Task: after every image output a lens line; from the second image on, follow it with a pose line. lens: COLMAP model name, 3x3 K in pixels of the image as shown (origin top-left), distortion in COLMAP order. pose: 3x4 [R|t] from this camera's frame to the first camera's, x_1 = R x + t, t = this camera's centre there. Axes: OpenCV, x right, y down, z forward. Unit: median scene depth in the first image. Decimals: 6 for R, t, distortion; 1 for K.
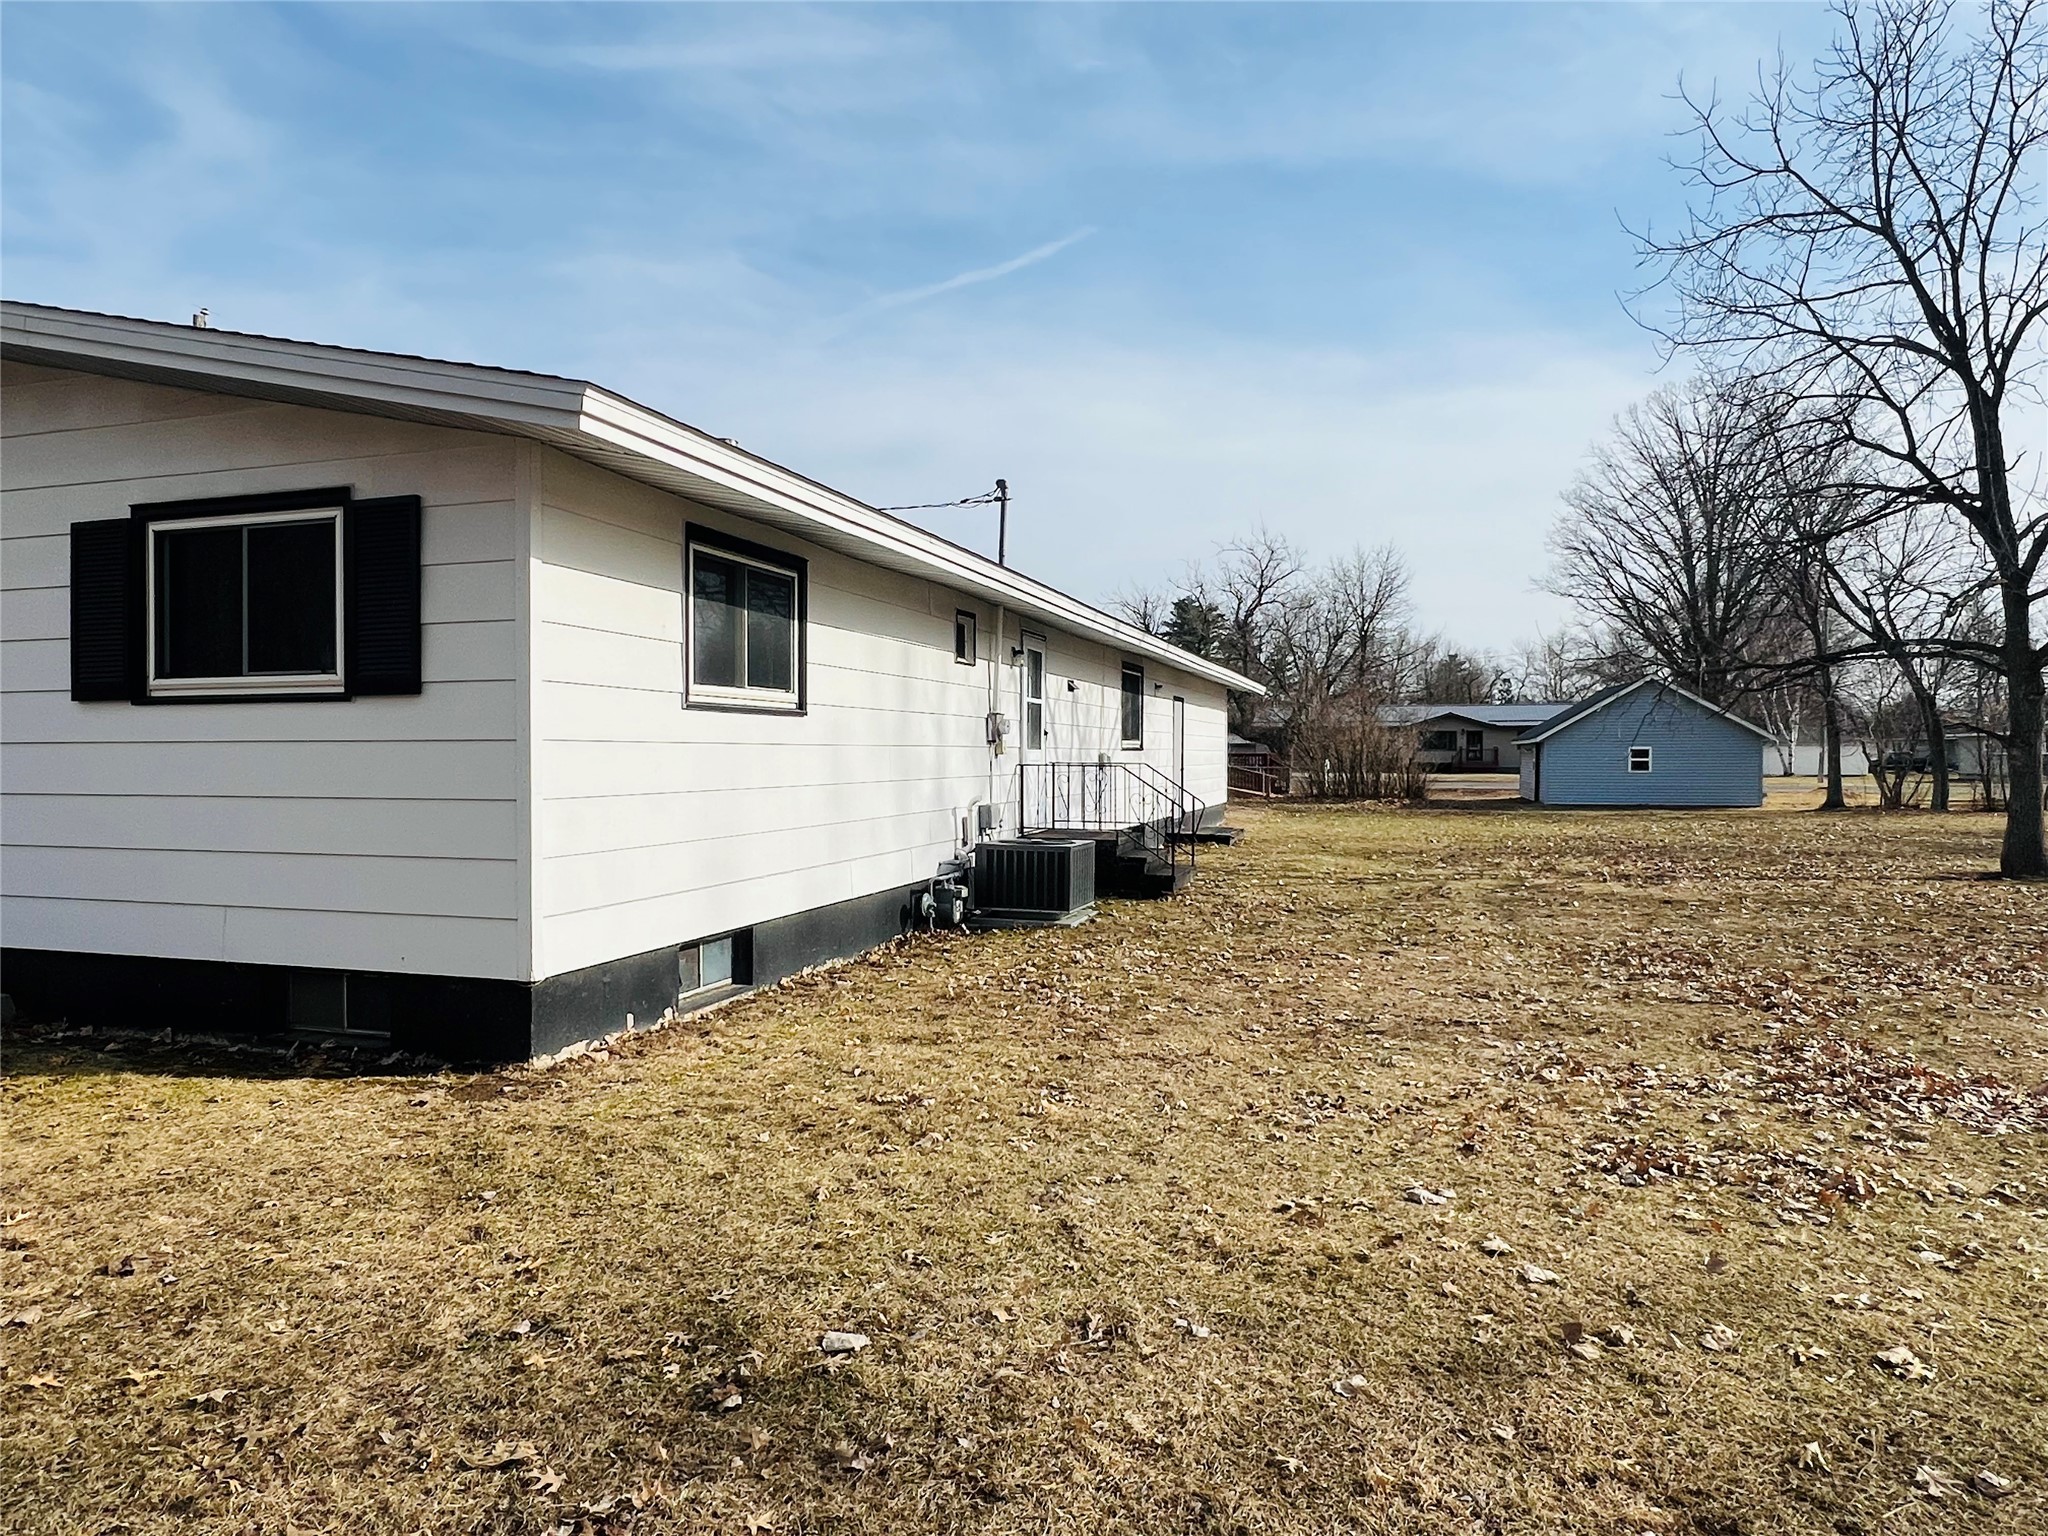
lens RADIAL K [[1280.5, 0, 1019.6], [0, 1280.5, 763.5], [0, 0, 1]] dist [-0.007501, -0.000509]
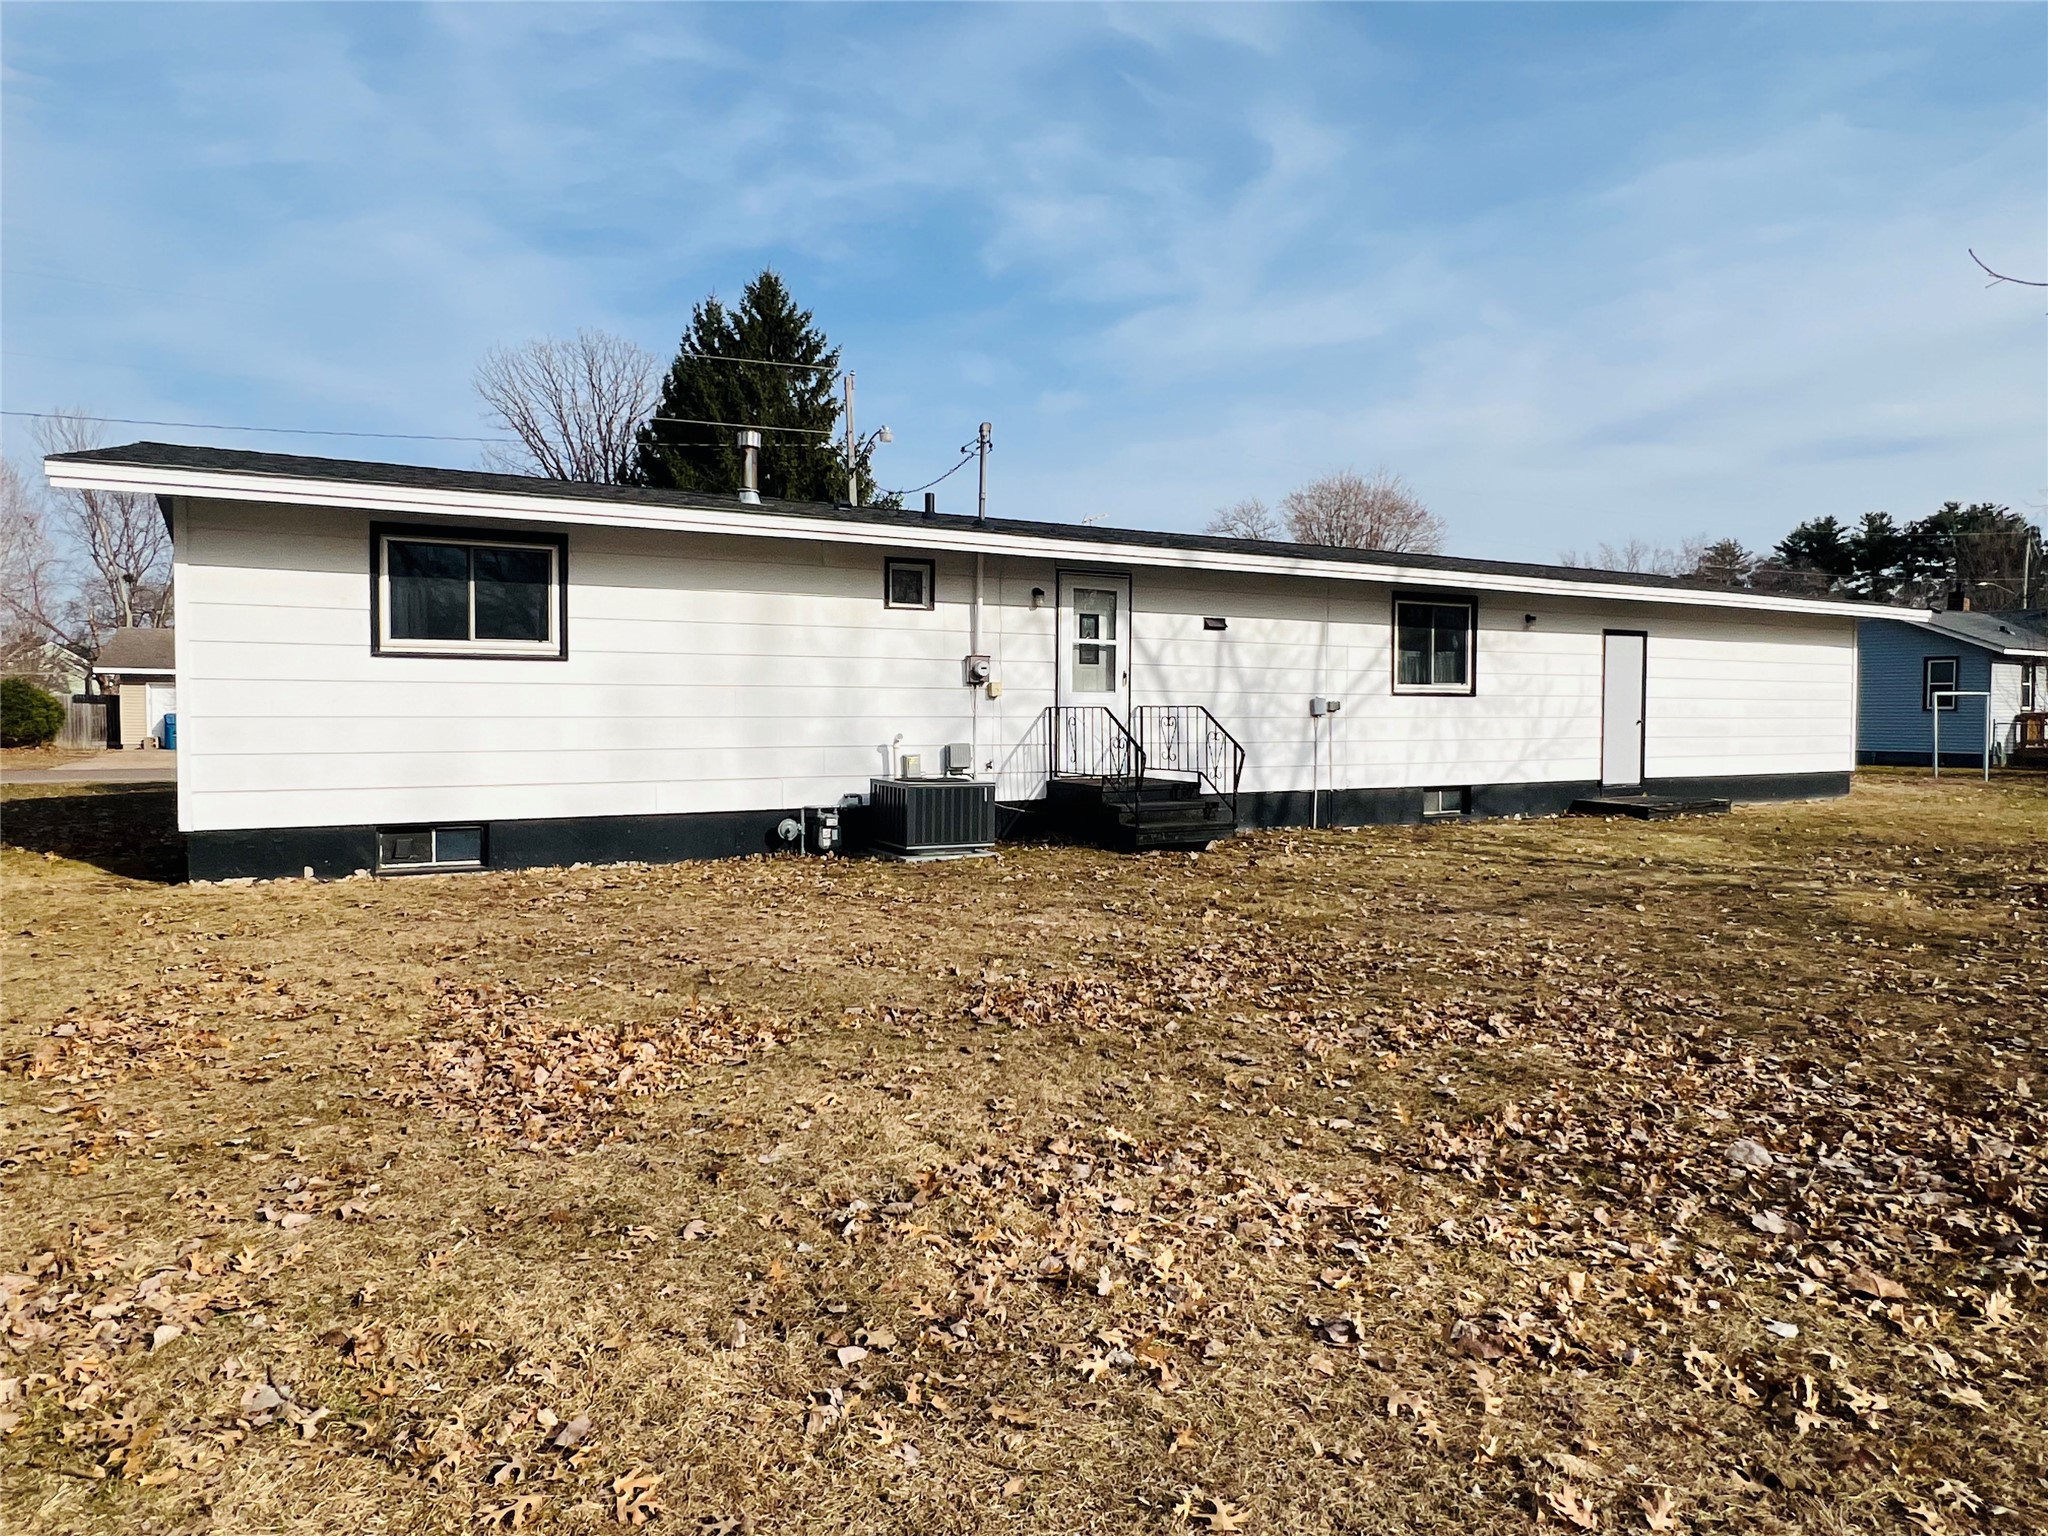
lens RADIAL K [[1280.5, 0, 1016.8], [0, 1280.5, 758.5], [0, 0, 1]] dist [-0.007501, -0.000509]
pose [[0.717653, 0.037441, -0.695394, 1.012798], [-0.013366, 0.999110, 0.039999, 0.002160], [0.696273, -0.019411, 0.717515, 0.410588]]
